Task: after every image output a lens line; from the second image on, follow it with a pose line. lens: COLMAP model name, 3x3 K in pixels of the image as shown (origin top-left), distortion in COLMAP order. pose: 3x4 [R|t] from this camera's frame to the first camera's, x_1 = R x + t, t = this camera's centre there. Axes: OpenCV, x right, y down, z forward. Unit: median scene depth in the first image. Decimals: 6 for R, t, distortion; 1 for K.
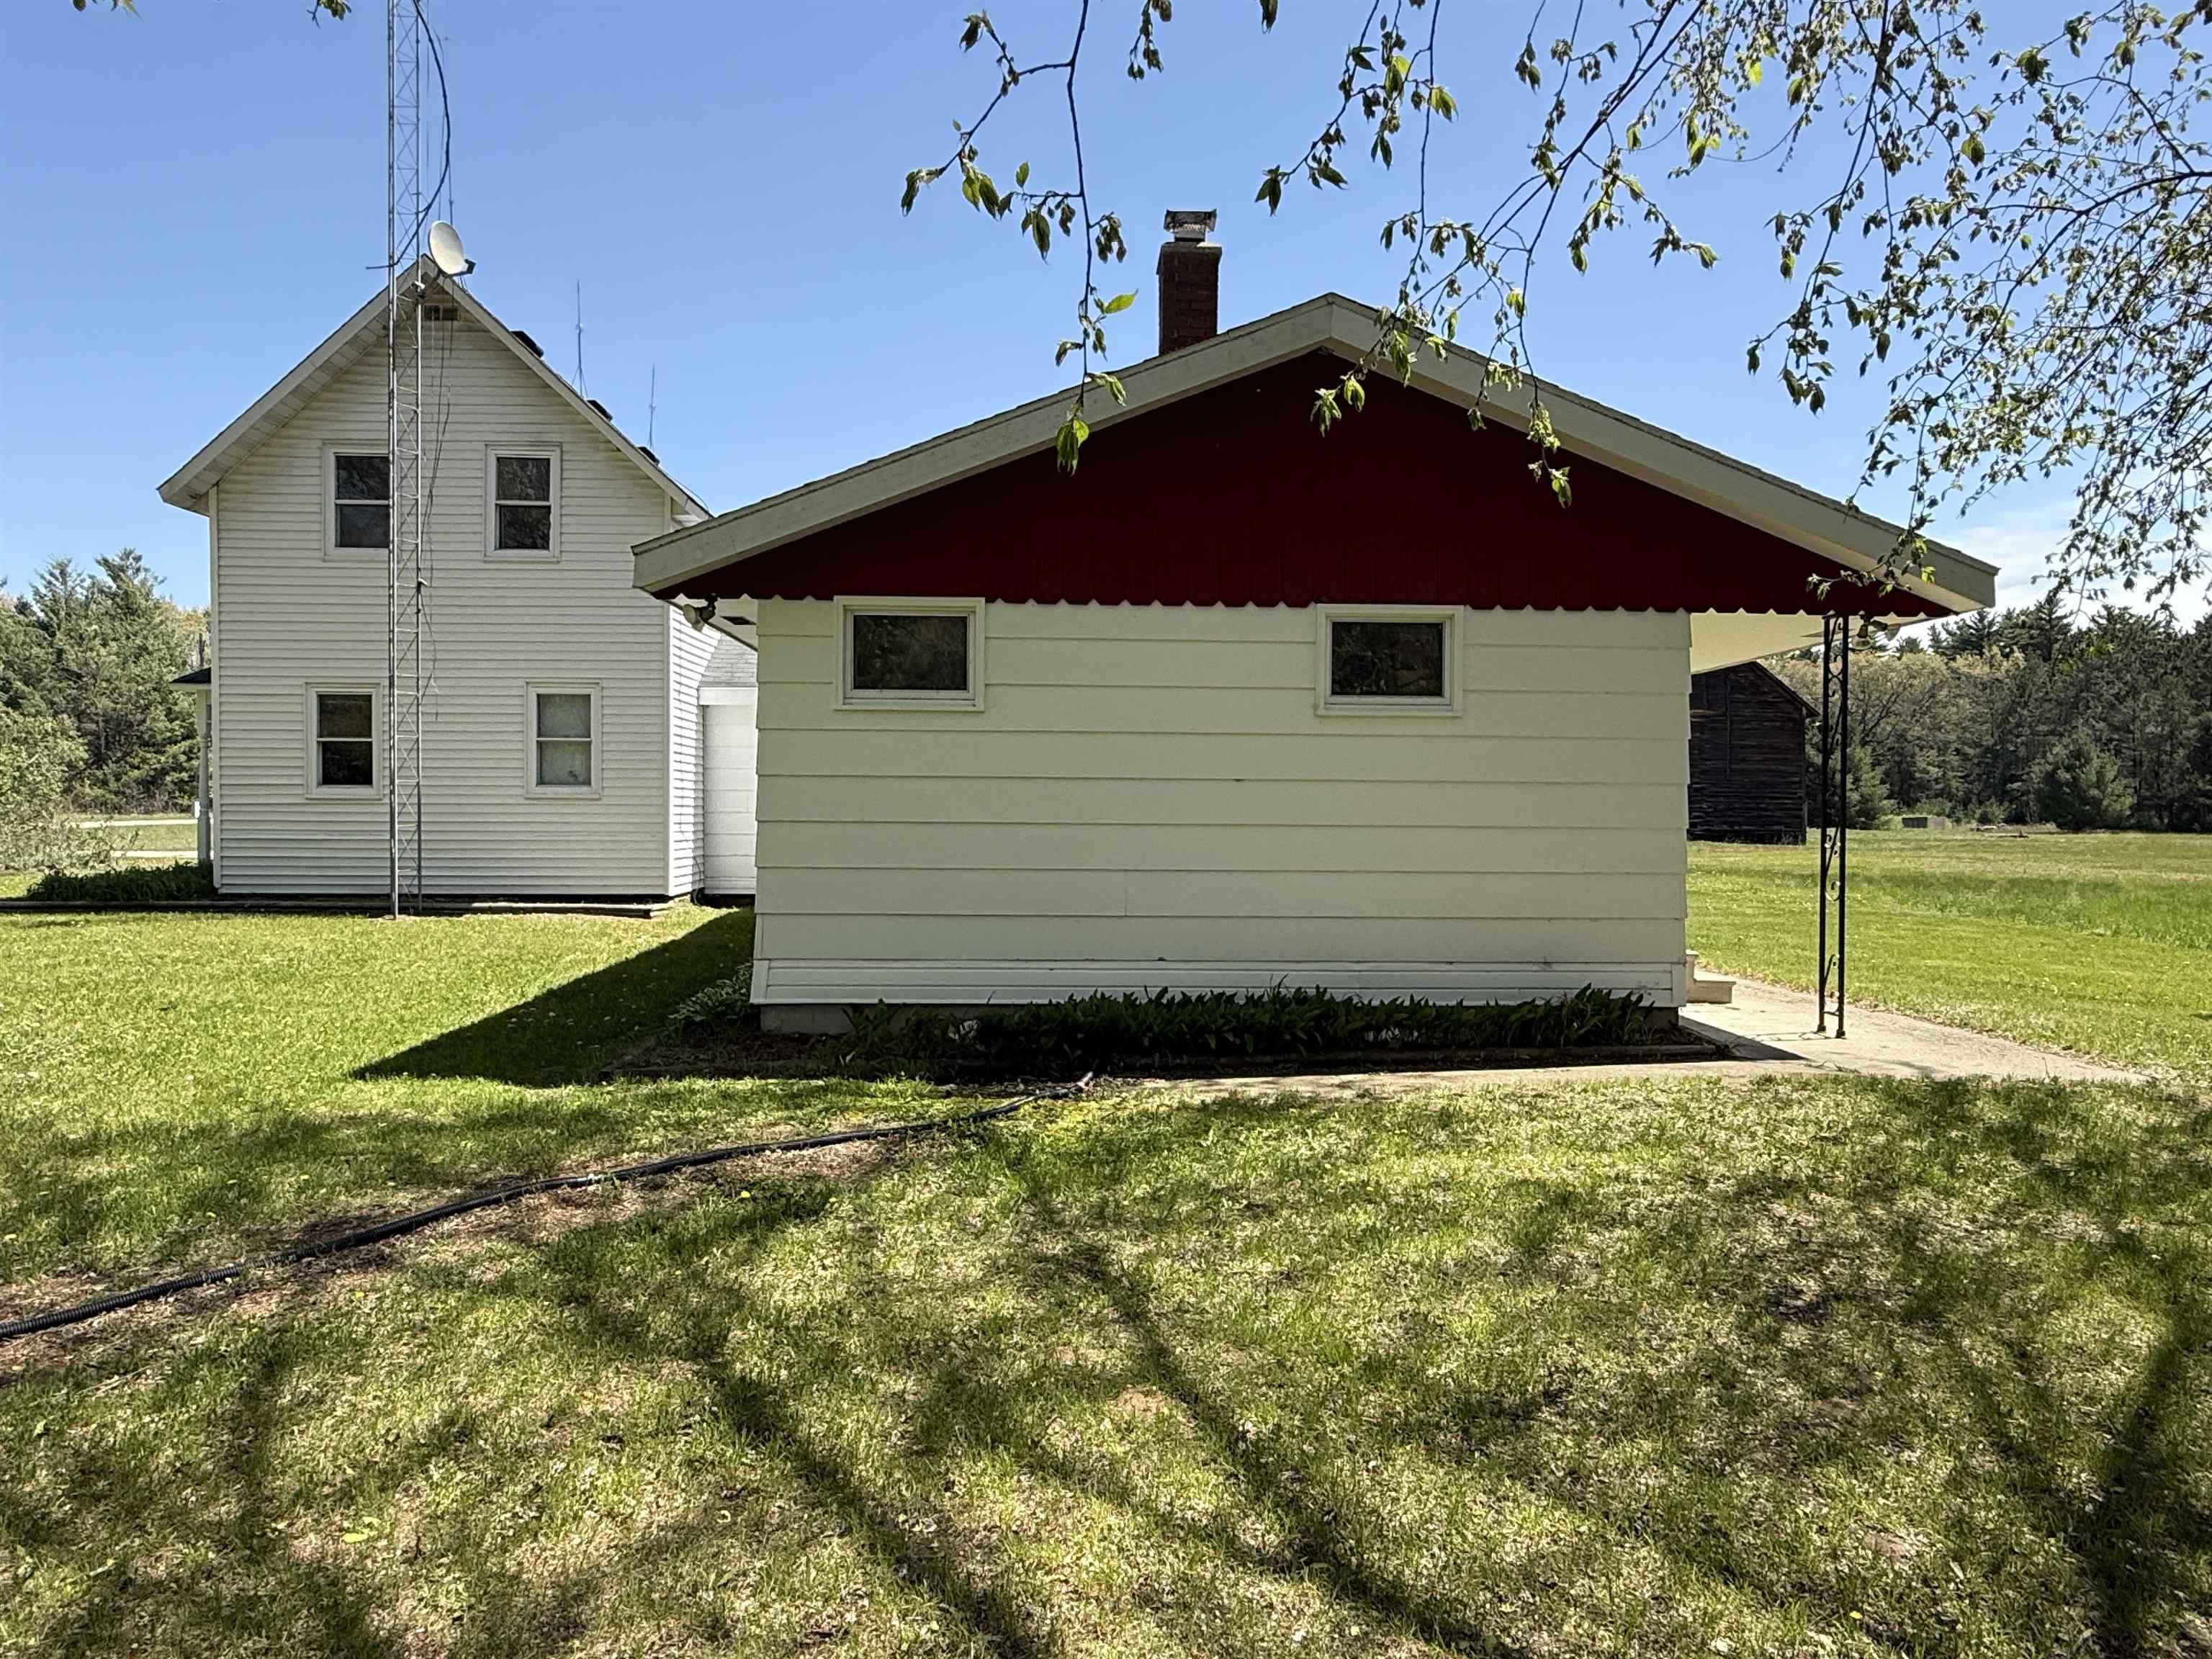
lens RADIAL K [[1308.3, 0, 1106.0], [0, 1308.3, 829.5], [0, 0, 1]] dist [-0.034465, -0.000711]
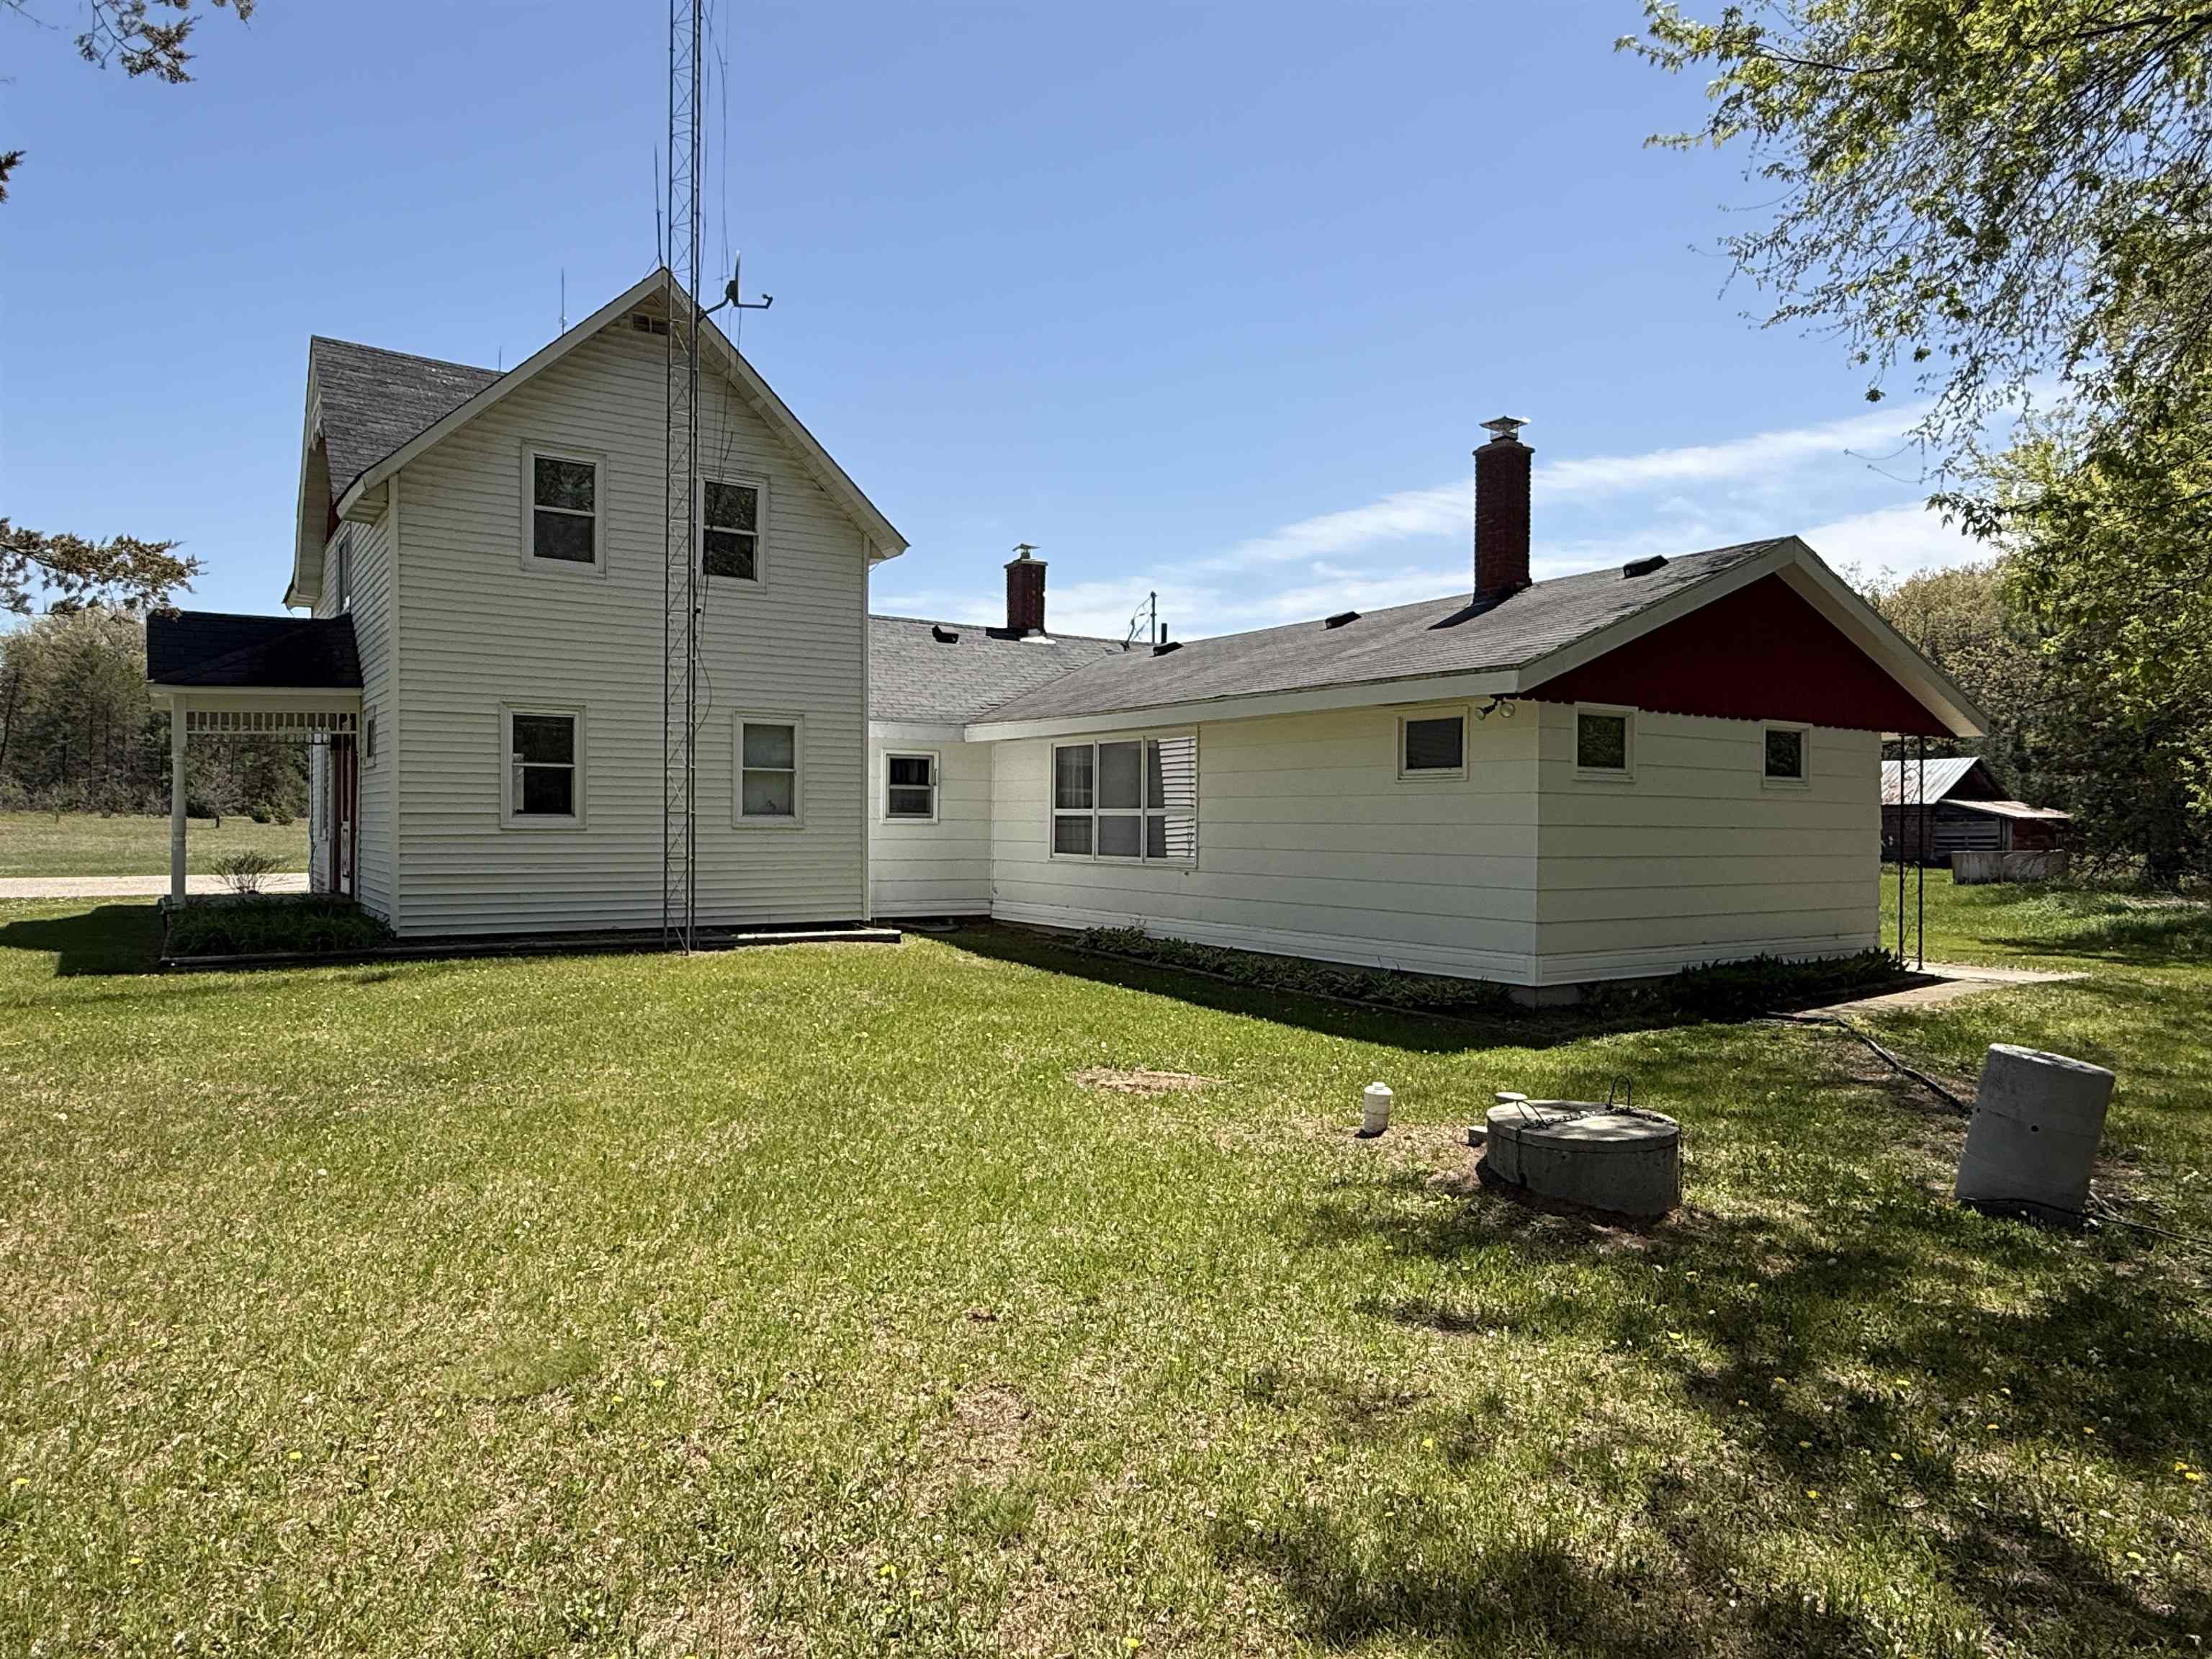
lens RADIAL K [[1308.3, 0, 1106.0], [0, 1308.3, 829.5], [0, 0, 1]] dist [-0.034465, -0.000711]
pose [[0.877709, 0.003017, 0.479184, -0.684795], [0.003353, 0.999917, -0.012438, -0.009886], [-0.479182, 0.012524, 0.877626, -0.010107]]
